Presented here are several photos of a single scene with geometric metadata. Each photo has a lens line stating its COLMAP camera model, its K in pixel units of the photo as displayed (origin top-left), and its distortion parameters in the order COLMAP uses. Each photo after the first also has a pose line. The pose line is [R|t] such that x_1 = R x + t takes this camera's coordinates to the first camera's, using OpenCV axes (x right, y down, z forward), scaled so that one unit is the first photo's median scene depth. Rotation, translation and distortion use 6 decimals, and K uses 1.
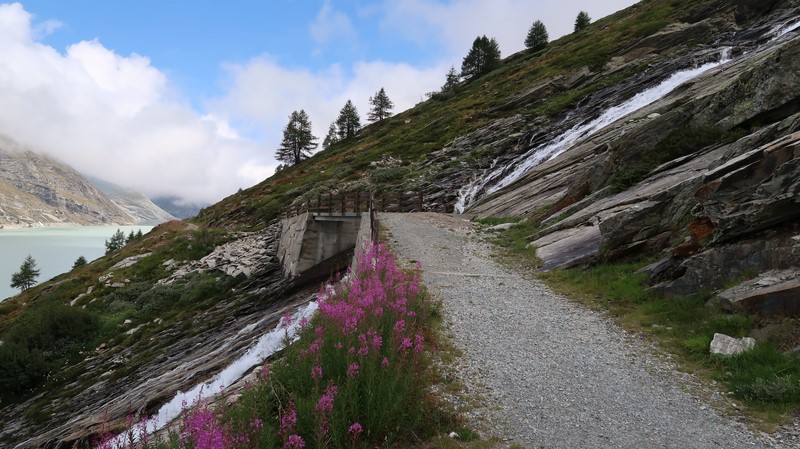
lens RADIAL K [[550.8, 0, 397.7], [0, 550.8, 223.4], [0, 0, 1]] dist [-0.025584, 0.009717]
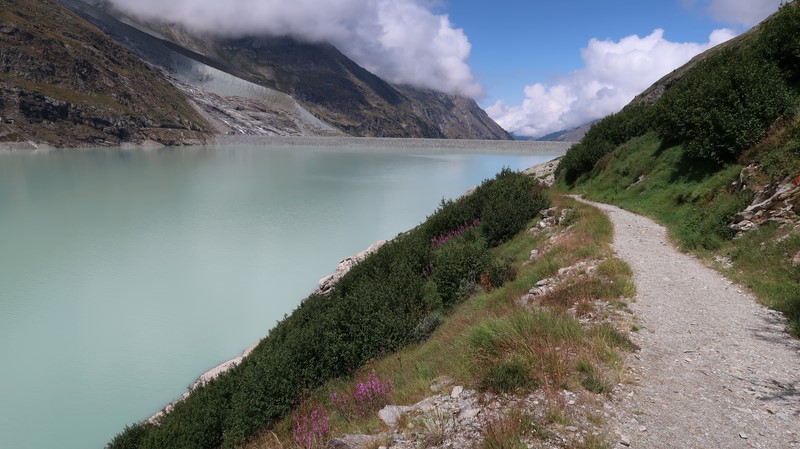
lens RADIAL K [[550.8, 0, 397.7], [0, 550.8, 223.4], [0, 0, 1]] dist [-0.025584, 0.009717]
pose [[0.910112, 0.063505, -0.409468, -0.099476], [0.001032, 0.987836, 0.155499, -0.004795], [0.414362, -0.141944, 0.898975, 0.704789]]
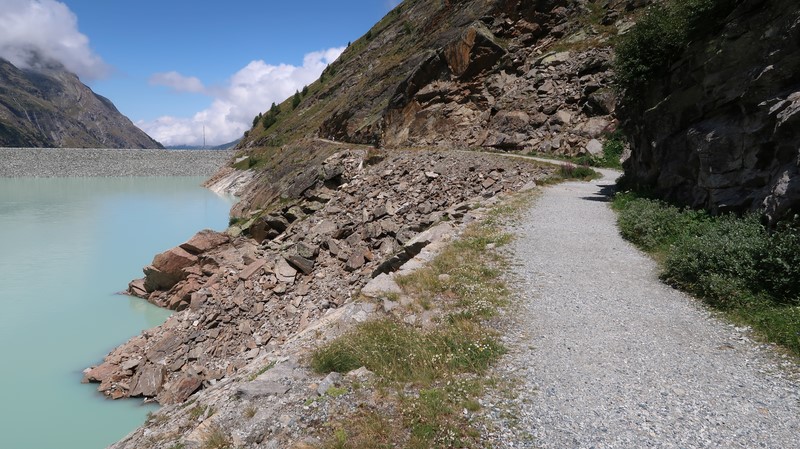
lens RADIAL K [[550.8, 0, 397.7], [0, 550.8, 223.4], [0, 0, 1]] dist [-0.025584, 0.009717]
pose [[0.988771, -0.027396, 0.146906, -0.137421], [0.007552, 0.990956, 0.133971, 0.001519], [-0.149248, -0.131357, 0.980036, 1.125094]]
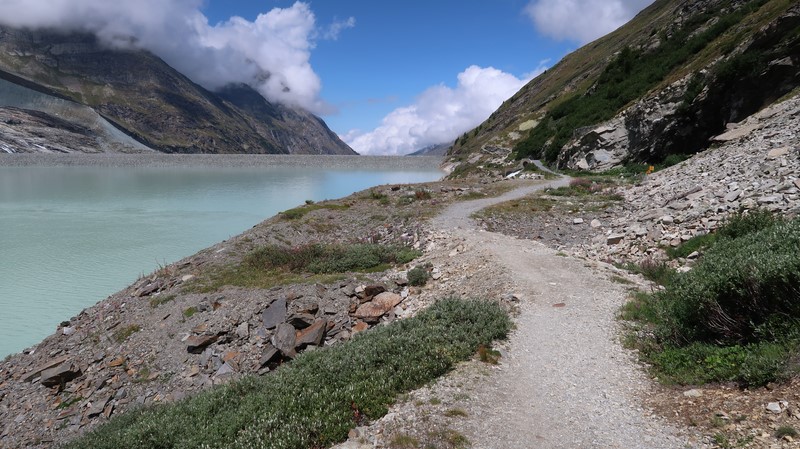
lens RADIAL K [[550.8, 0, 397.7], [0, 550.8, 223.4], [0, 0, 1]] dist [-0.025584, 0.009717]
pose [[0.986391, 0.003347, -0.164384, -0.132048], [0.015473, 0.993466, 0.113076, 0.005799], [0.163689, -0.114081, 0.979894, 0.838549]]
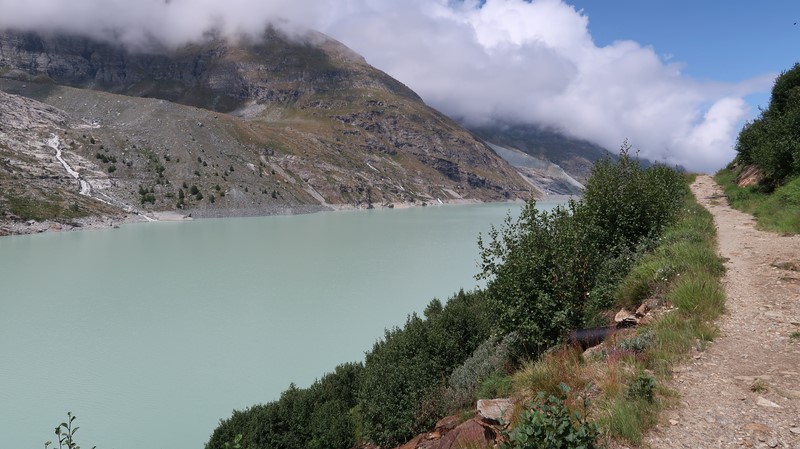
lens RADIAL K [[550.8, 0, 397.7], [0, 550.8, 223.4], [0, 0, 1]] dist [-0.025584, 0.009717]
pose [[0.737967, 0.032363, -0.674060, -0.072403], [0.004167, 0.998612, 0.052507, -0.009544], [0.674824, -0.041557, 0.736808, 0.244892]]
